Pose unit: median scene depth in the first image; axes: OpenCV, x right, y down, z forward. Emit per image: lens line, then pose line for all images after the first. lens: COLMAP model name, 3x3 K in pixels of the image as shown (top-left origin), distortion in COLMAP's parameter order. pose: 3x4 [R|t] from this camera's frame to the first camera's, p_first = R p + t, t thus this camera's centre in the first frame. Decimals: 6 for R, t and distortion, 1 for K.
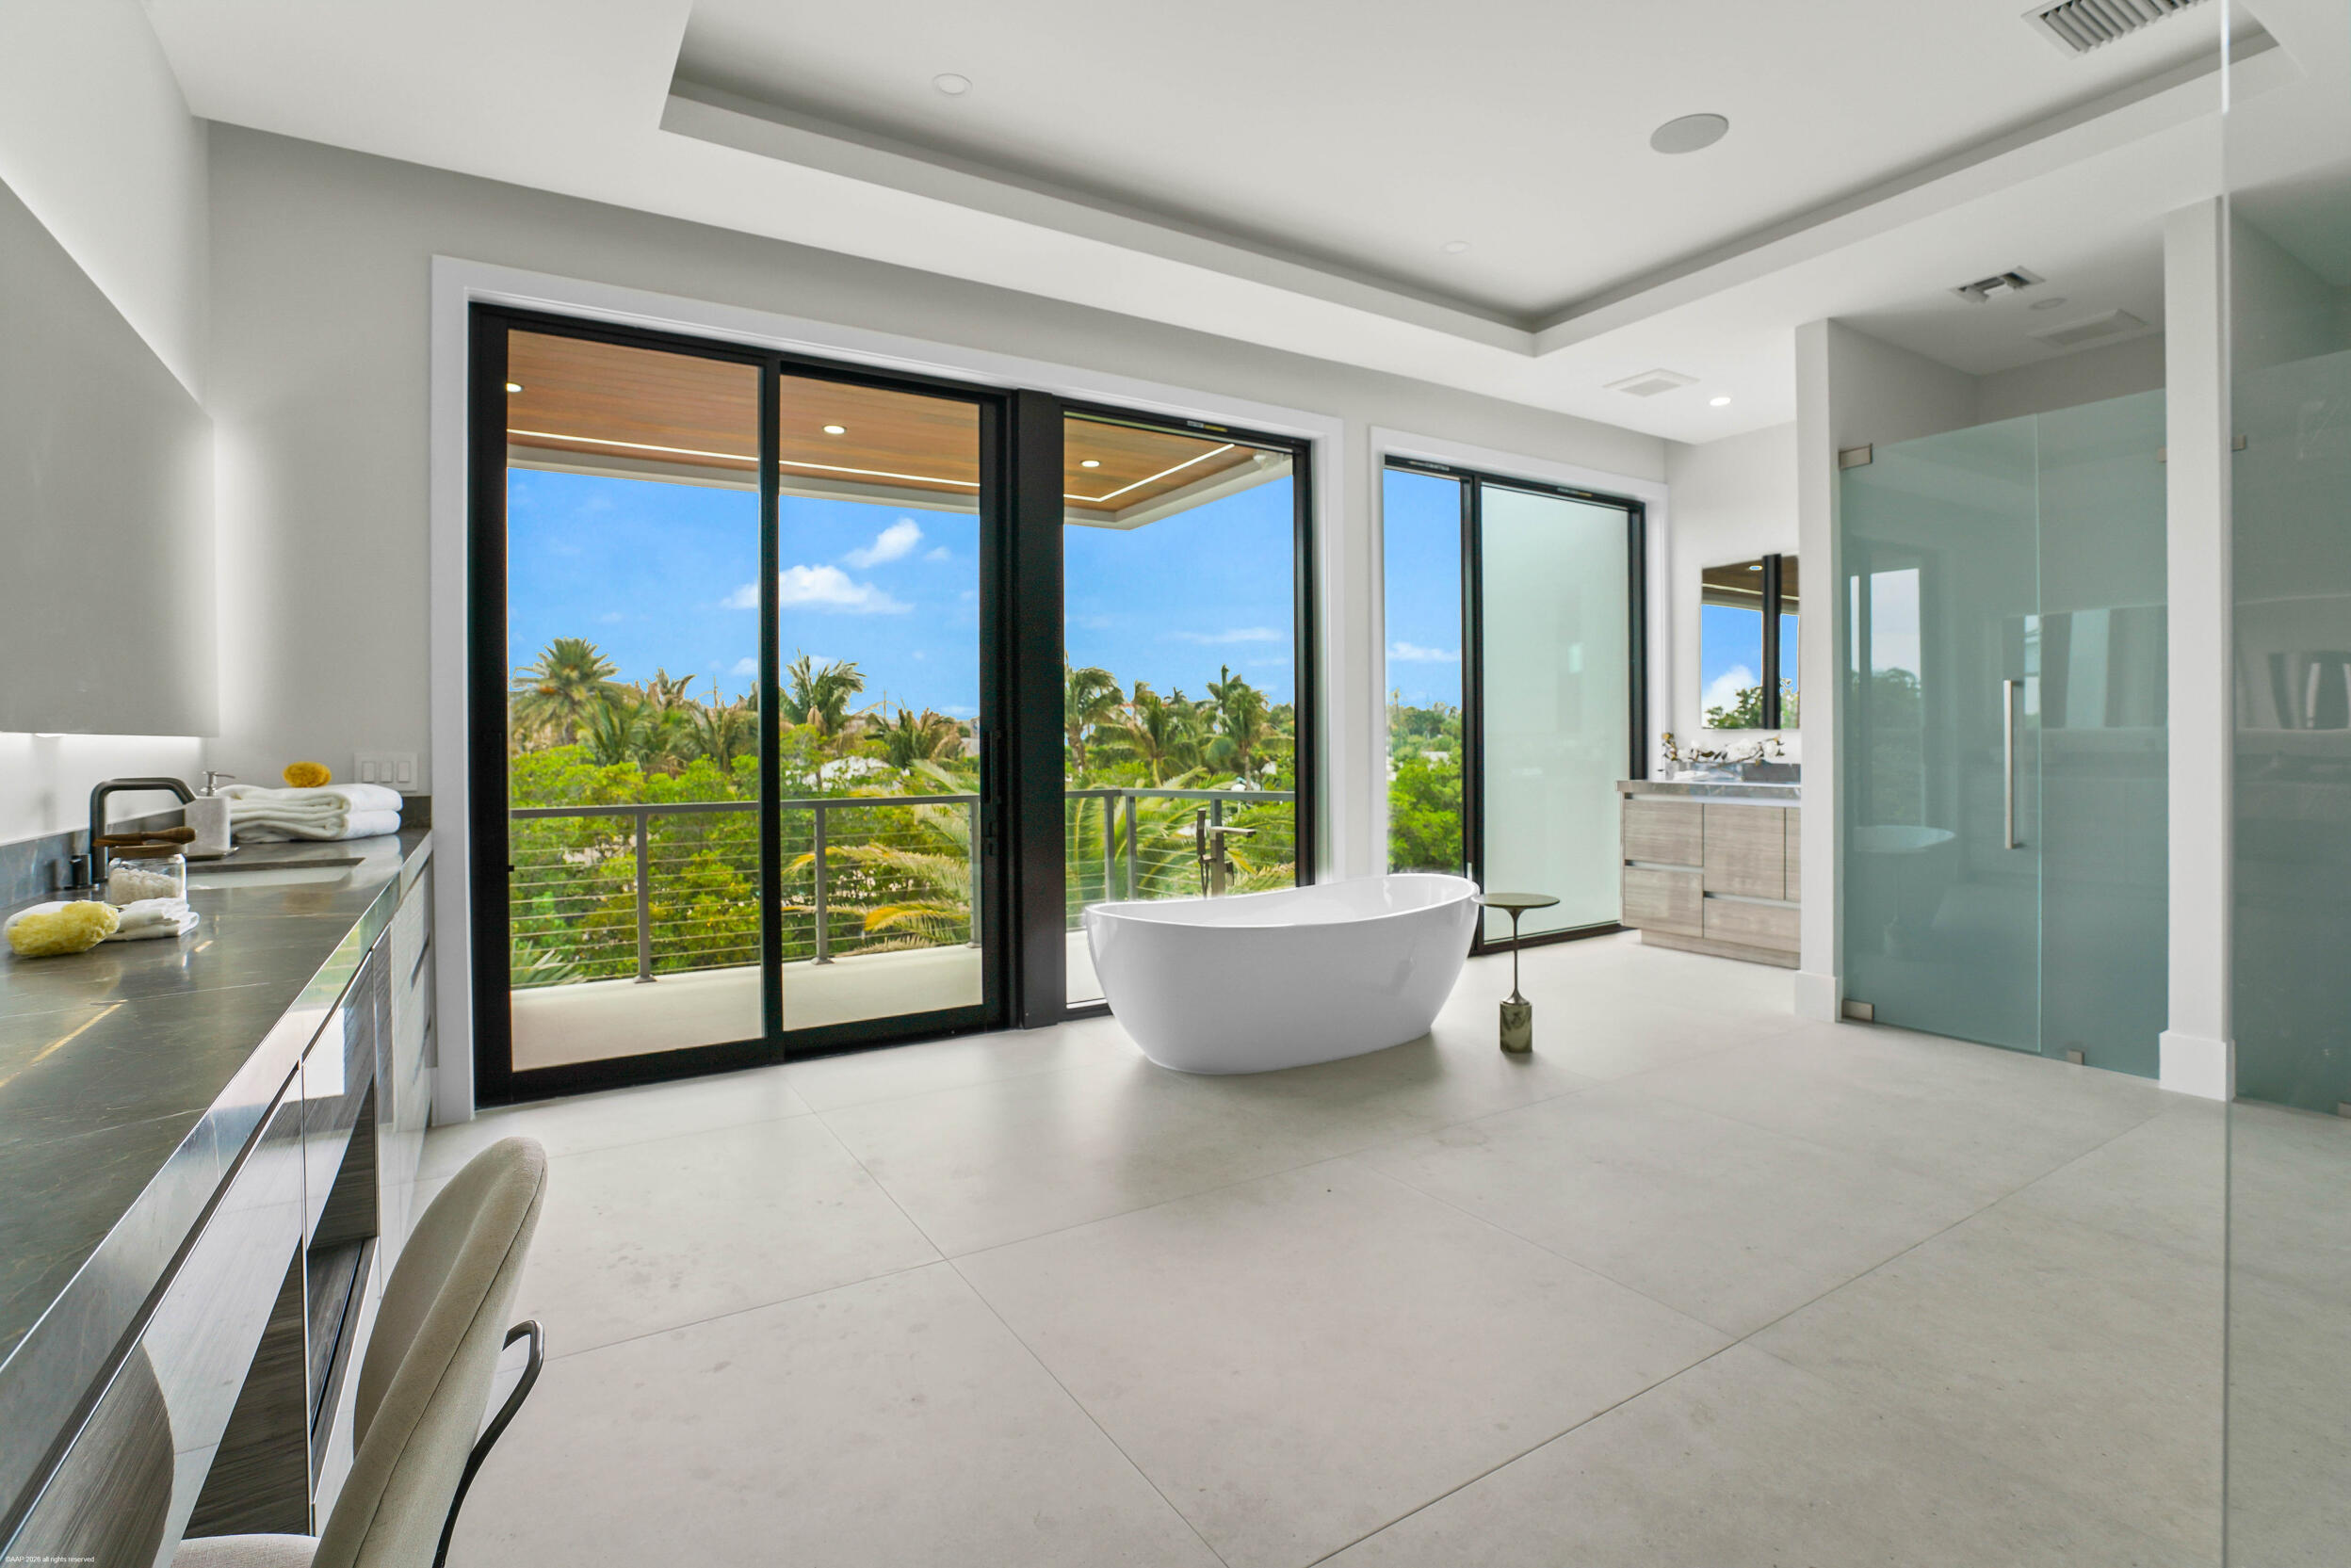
lens RADIAL K [[1115.0, 0, 1178.5], [0, 1115.0, 748.5], [0, 0, 1]] dist [-0.060976, 0.023817]
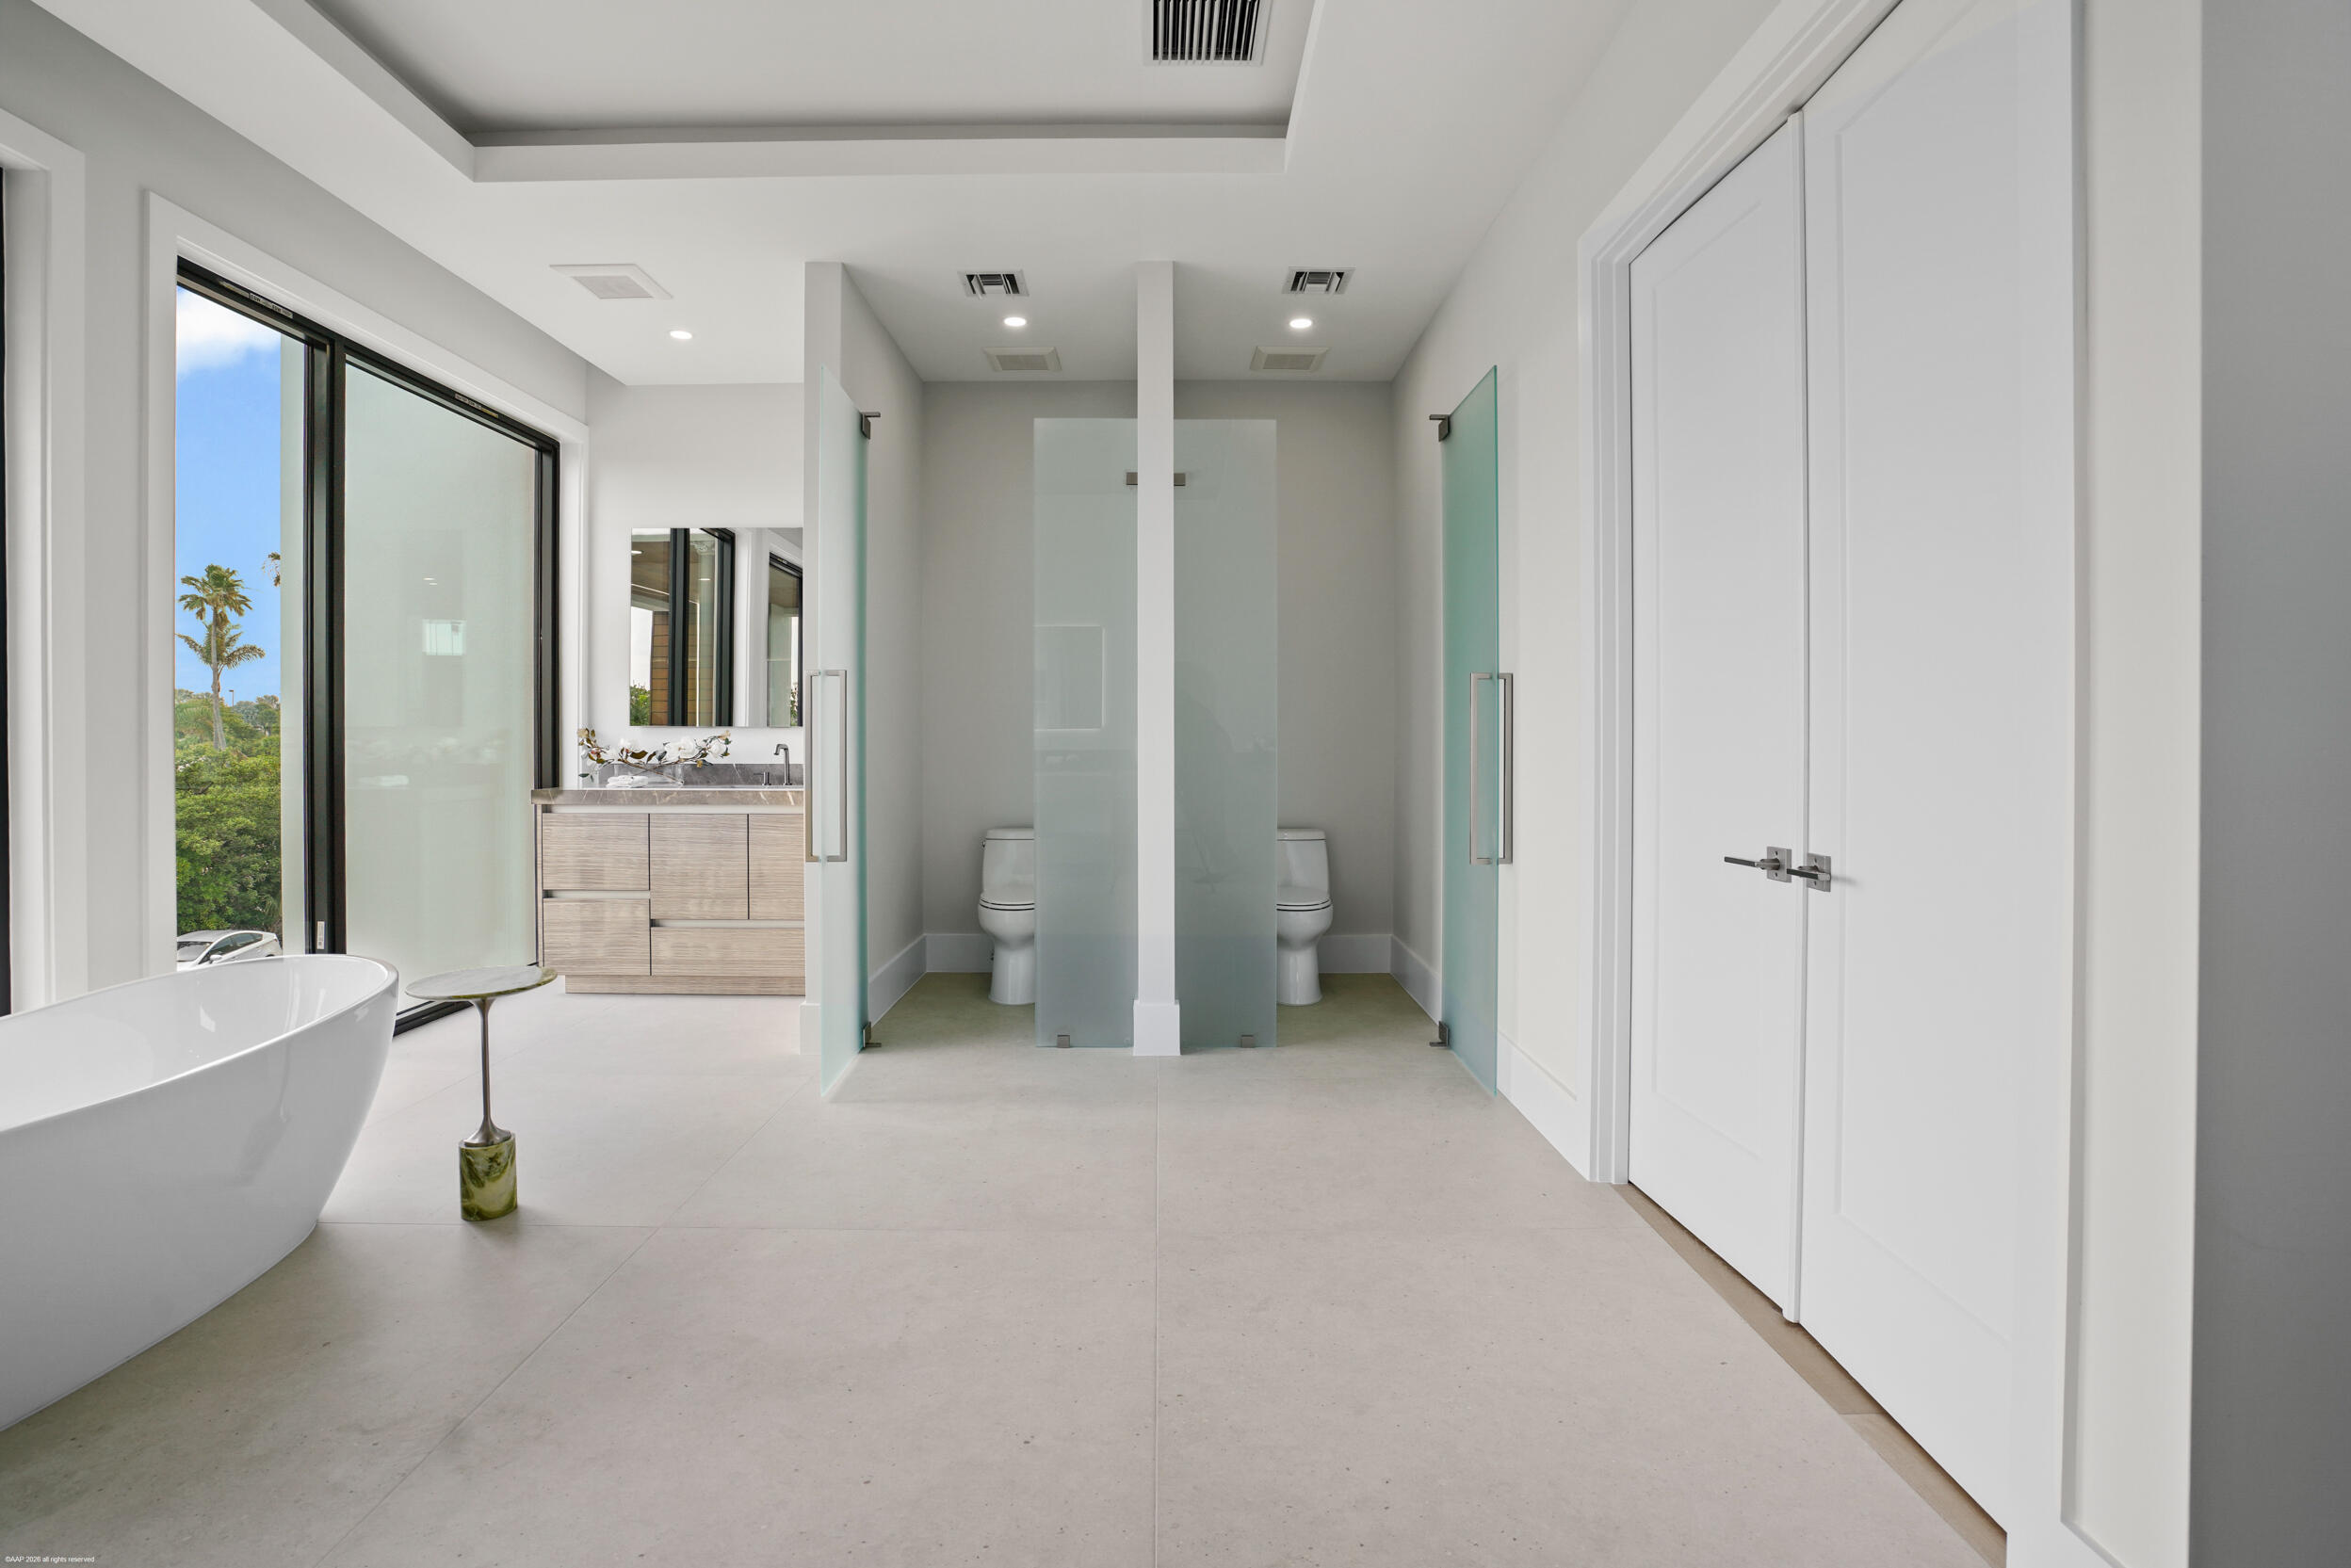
lens RADIAL K [[1115.0, 0, 1178.5], [0, 1115.0, 748.5], [0, 0, 1]] dist [-0.060976, 0.023817]
pose [[0.536397, -0.002974, 0.843961, -0.010324], [0.003413, 0.999993, 0.001355, 0.000617], [-0.843959, 0.002153, 0.536403, 0.222505]]
